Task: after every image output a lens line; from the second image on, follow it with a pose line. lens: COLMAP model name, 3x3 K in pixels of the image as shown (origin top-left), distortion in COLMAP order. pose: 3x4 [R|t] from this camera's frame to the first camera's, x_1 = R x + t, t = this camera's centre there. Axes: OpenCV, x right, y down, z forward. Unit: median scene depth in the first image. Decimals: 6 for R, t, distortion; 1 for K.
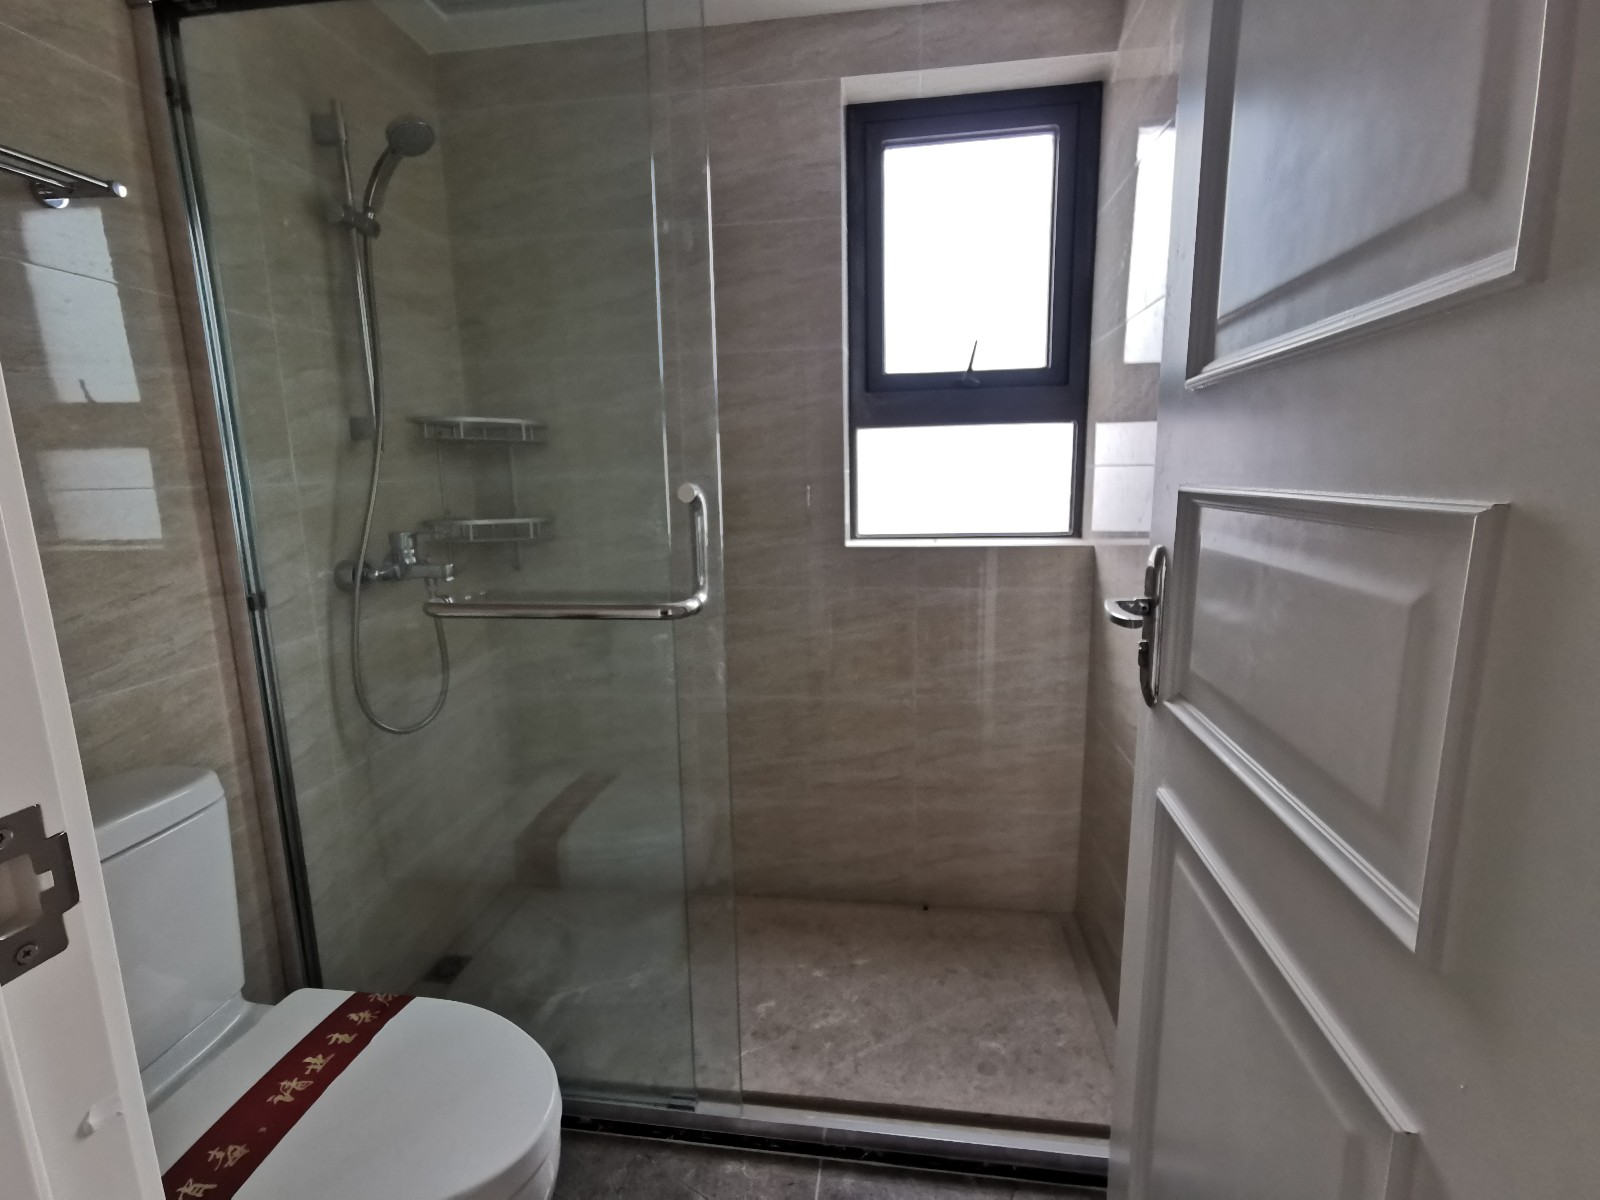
lens RADIAL K [[740.5, 0, 800.0], [0, 740.5, 600.0], [0, 0, 1]] dist [-0.030549, 0.025208]
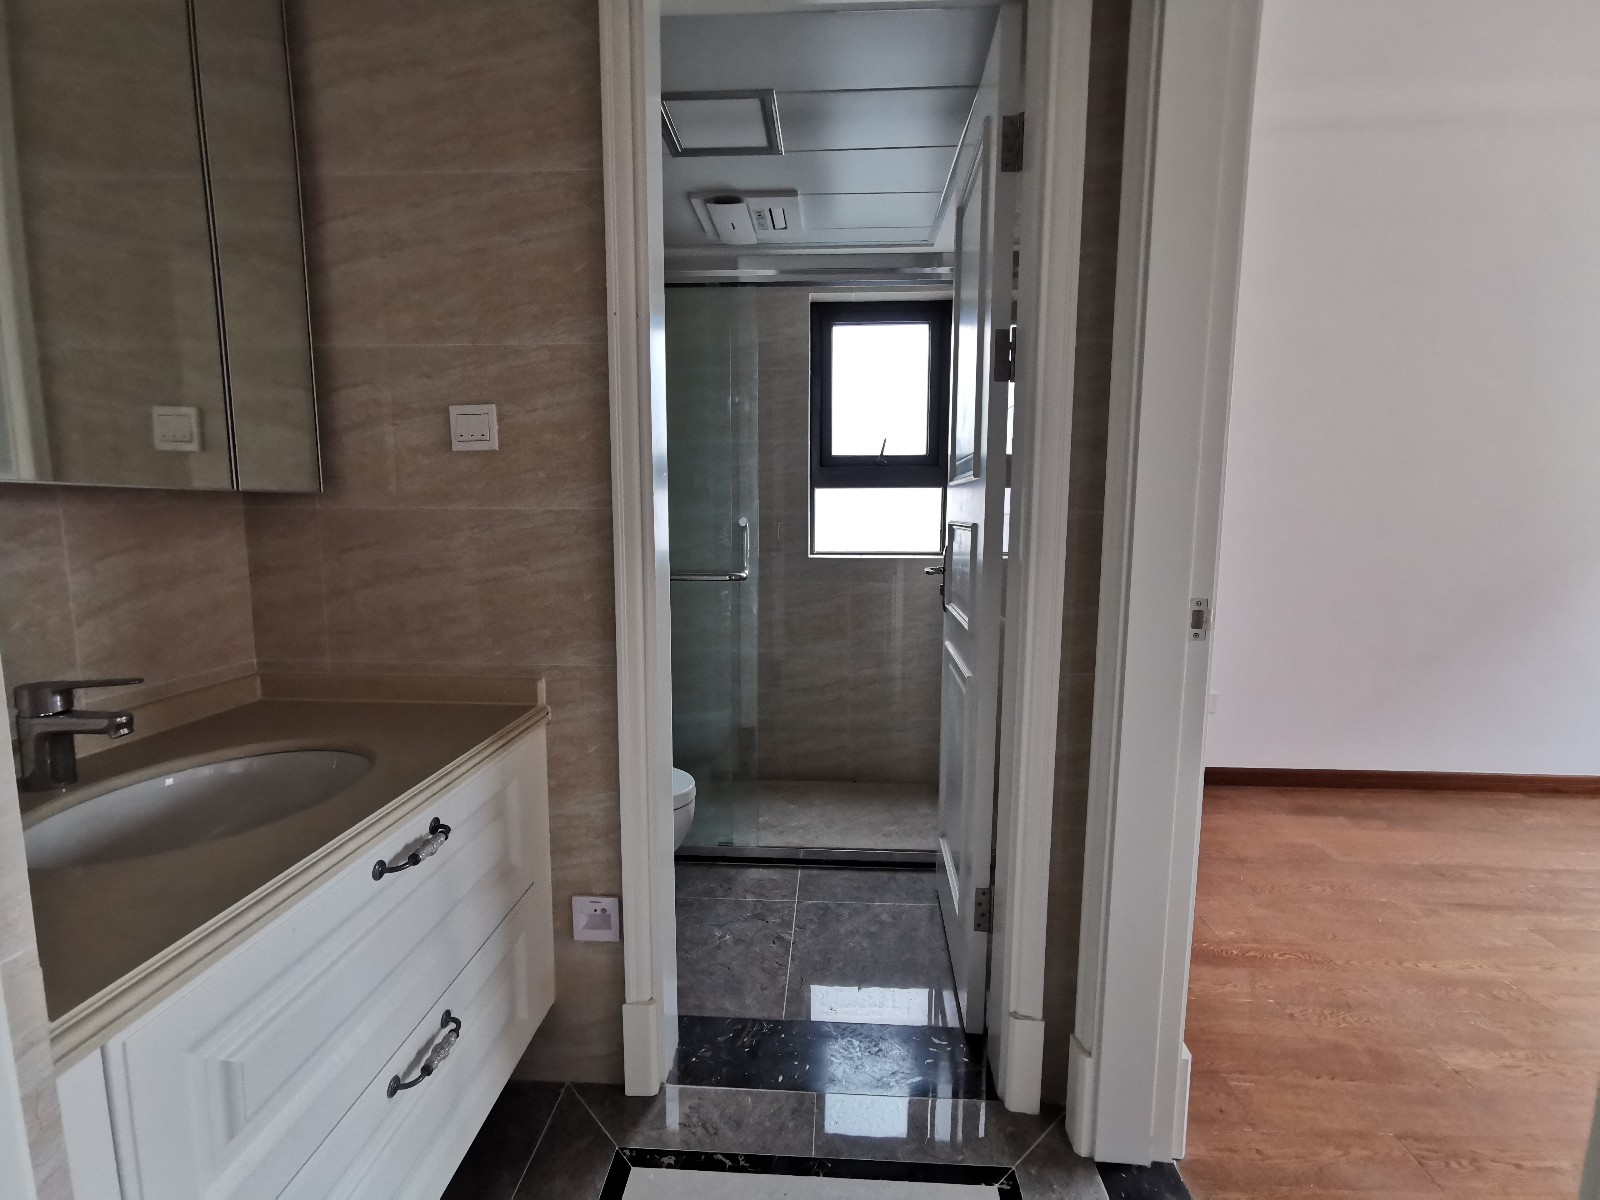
lens RADIAL K [[748.8, 0, 800.0], [0, 748.8, 600.0], [0, 0, 1]] dist [0.090193, -0.000137]
pose [[0.996100, 0.012095, 0.087395, -0.105845], [-0.007049, 0.998303, -0.057810, 0.124008], [-0.087945, 0.056968, 0.994495, -0.697272]]
